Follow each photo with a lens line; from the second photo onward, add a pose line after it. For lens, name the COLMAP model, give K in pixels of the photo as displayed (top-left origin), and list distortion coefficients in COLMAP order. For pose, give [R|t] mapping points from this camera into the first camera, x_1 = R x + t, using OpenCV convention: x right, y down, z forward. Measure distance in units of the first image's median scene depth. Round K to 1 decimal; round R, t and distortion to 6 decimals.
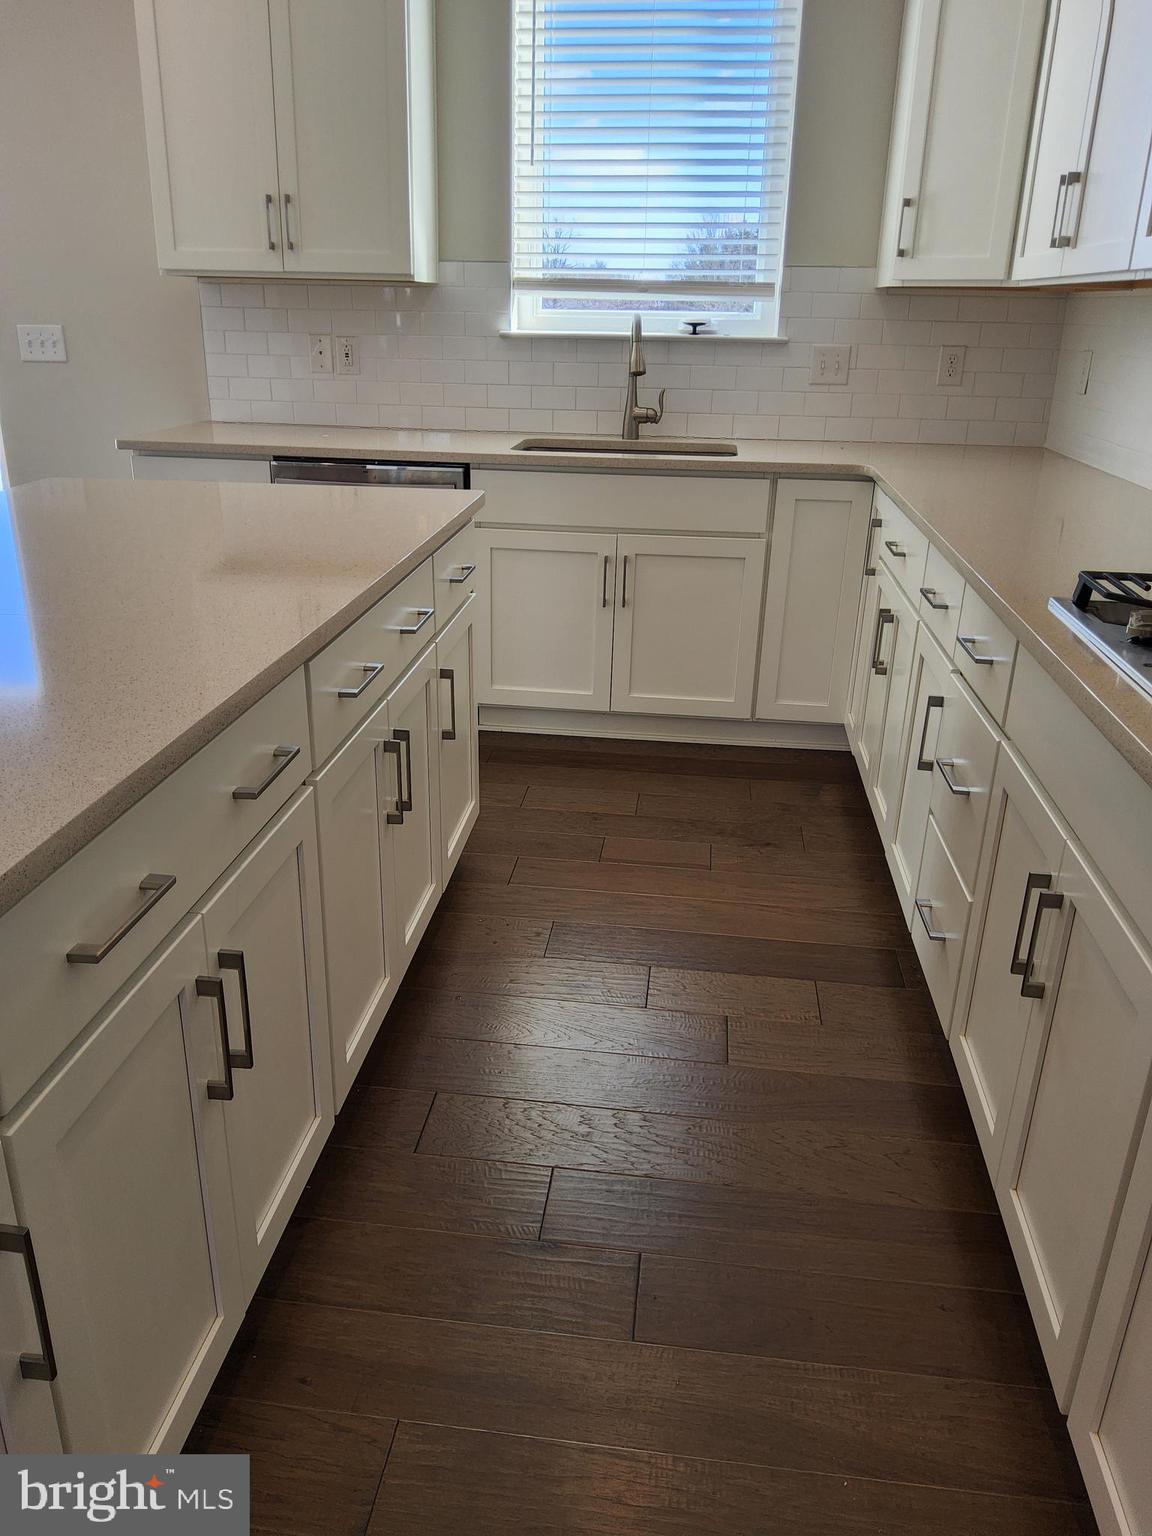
lens RADIAL K [[1165.6, 0, 562.7], [0, 1165.6, 767.2], [0, 0, 1]] dist [0.058302, -0.041887]
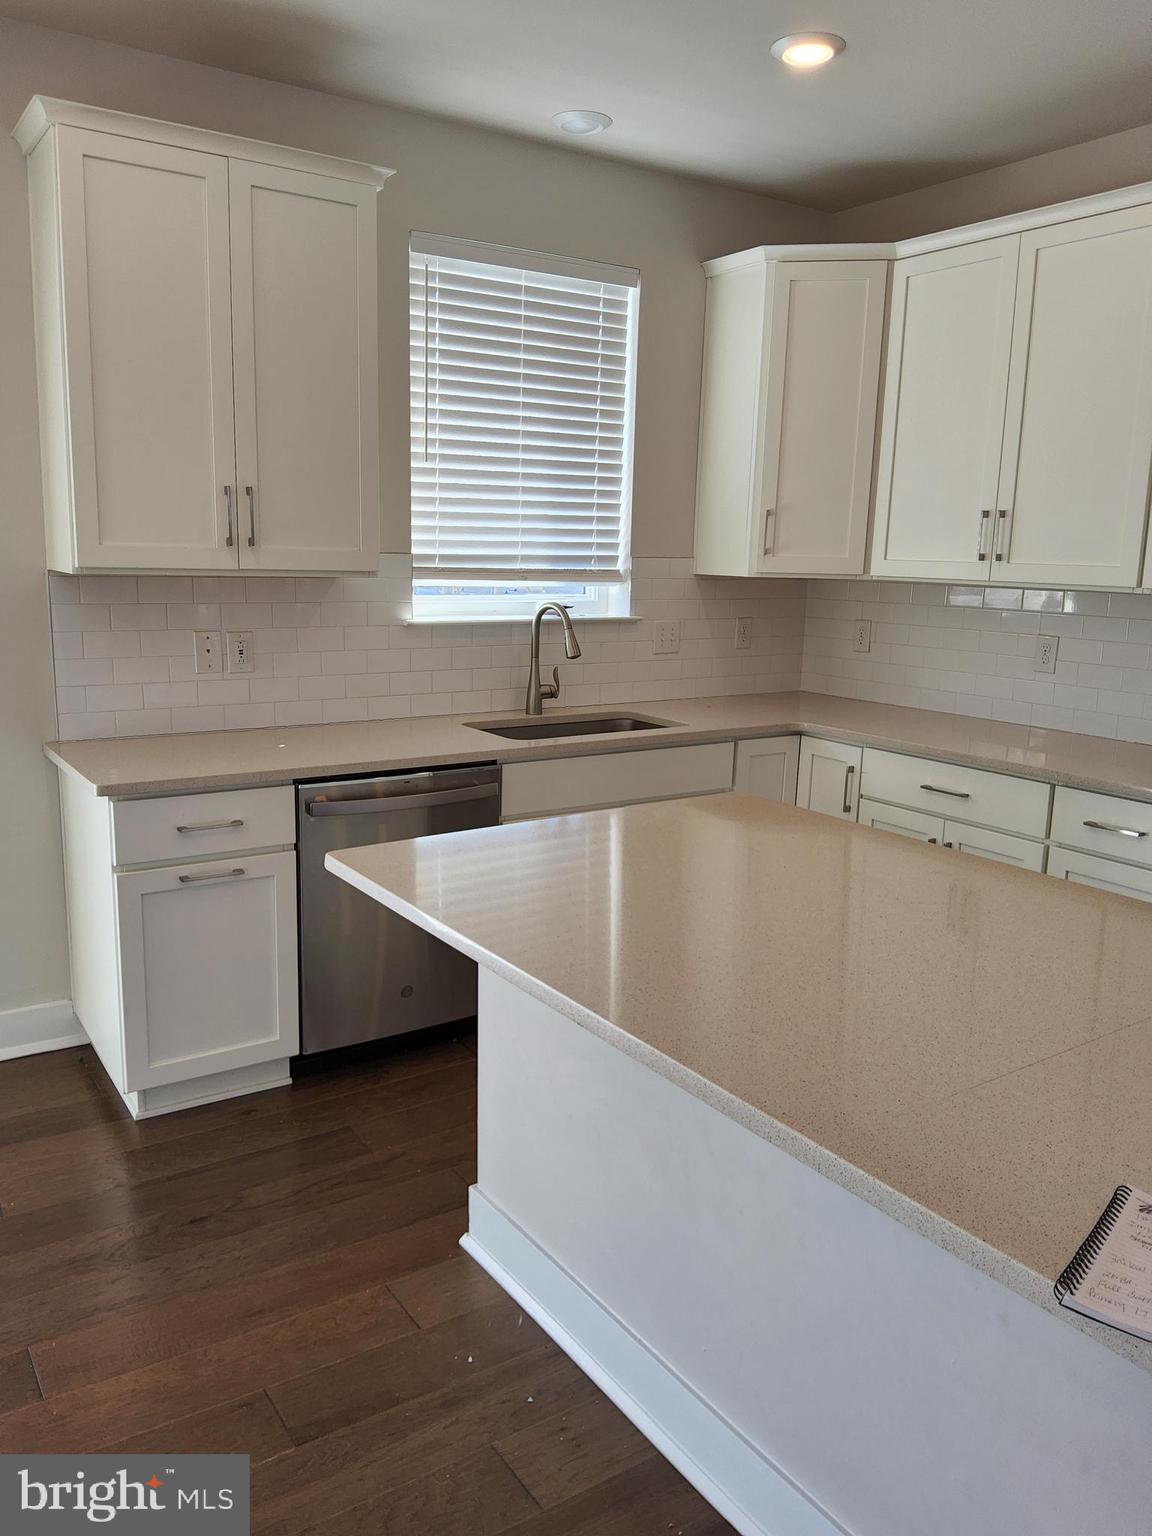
lens RADIAL K [[1165.6, 0, 569.2], [0, 1165.6, 770.8], [0, 0, 1]] dist [0.058302, -0.041887]
pose [[0.764621, -0.122923, 0.632649, -0.632982], [0.231789, 0.968408, -0.091980, -0.149129], [-0.601355, 0.216971, 0.768957, 0.239531]]
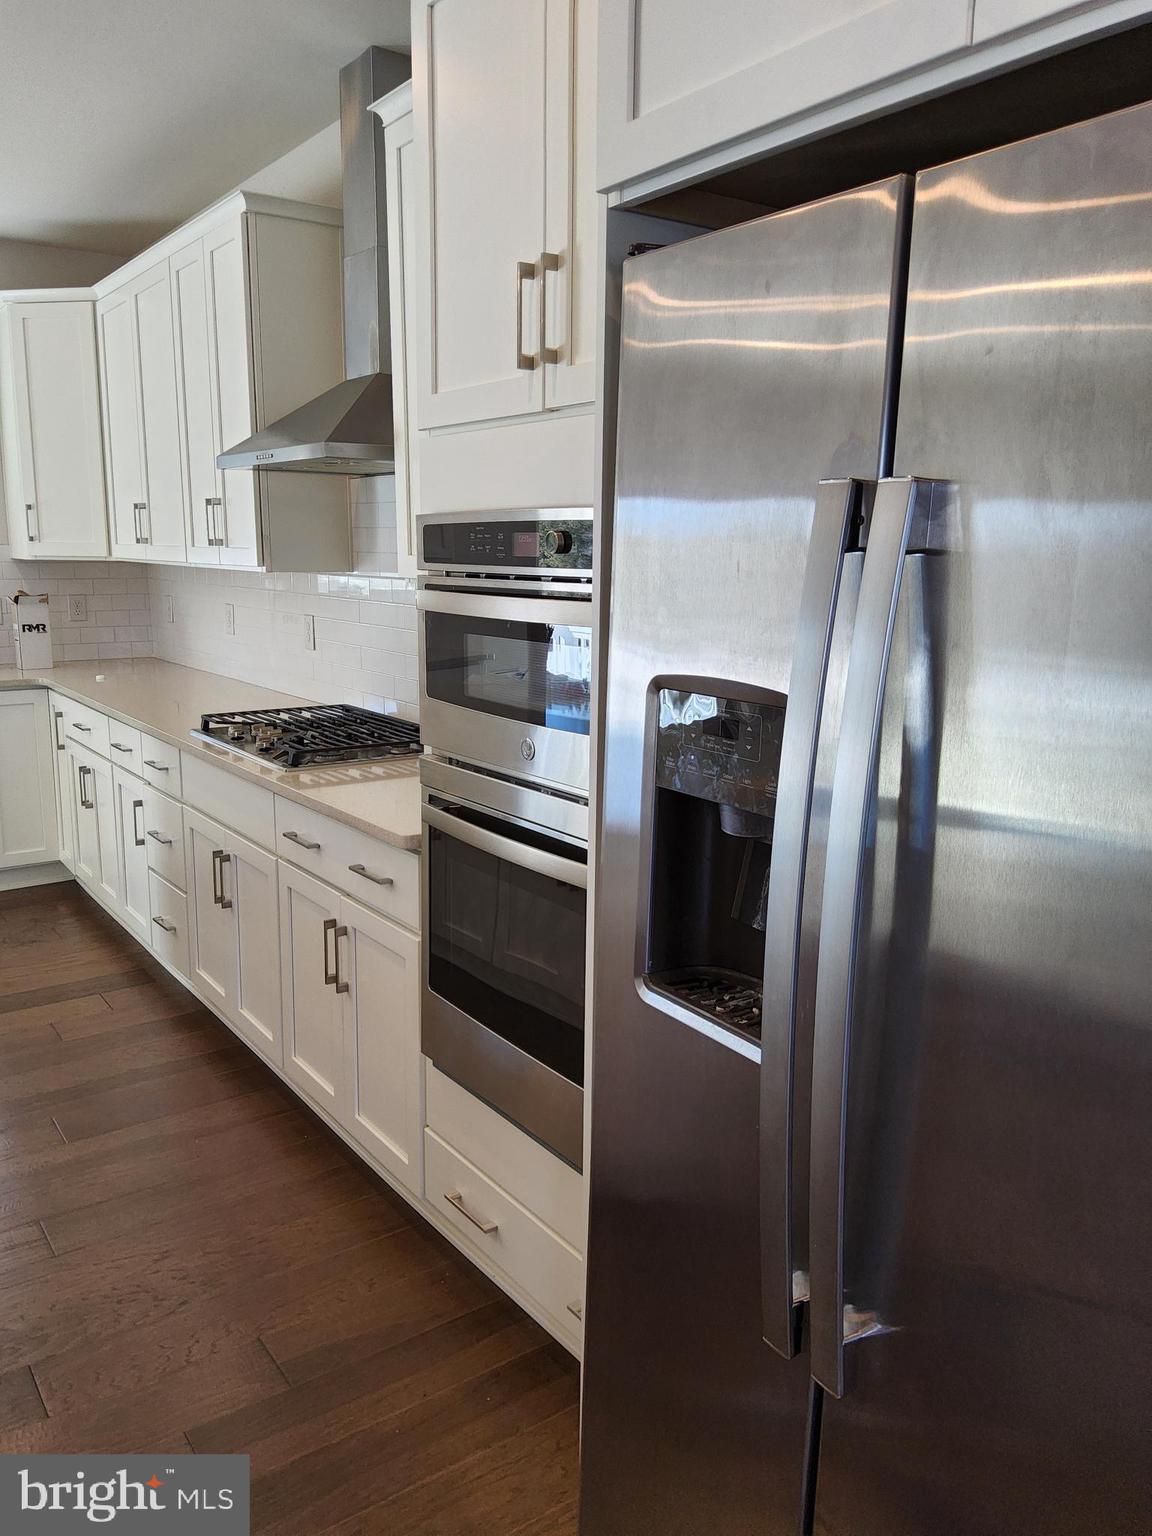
lens RADIAL K [[1165.6, 0, 565.6], [0, 1165.6, 777.0], [0, 0, 1]] dist [0.058302, -0.041887]
pose [[0.743621, -0.137273, 0.654358, -0.210507], [0.250279, 0.964691, -0.082045, 0.130771], [-0.619990, 0.224783, 0.751721, -0.428501]]
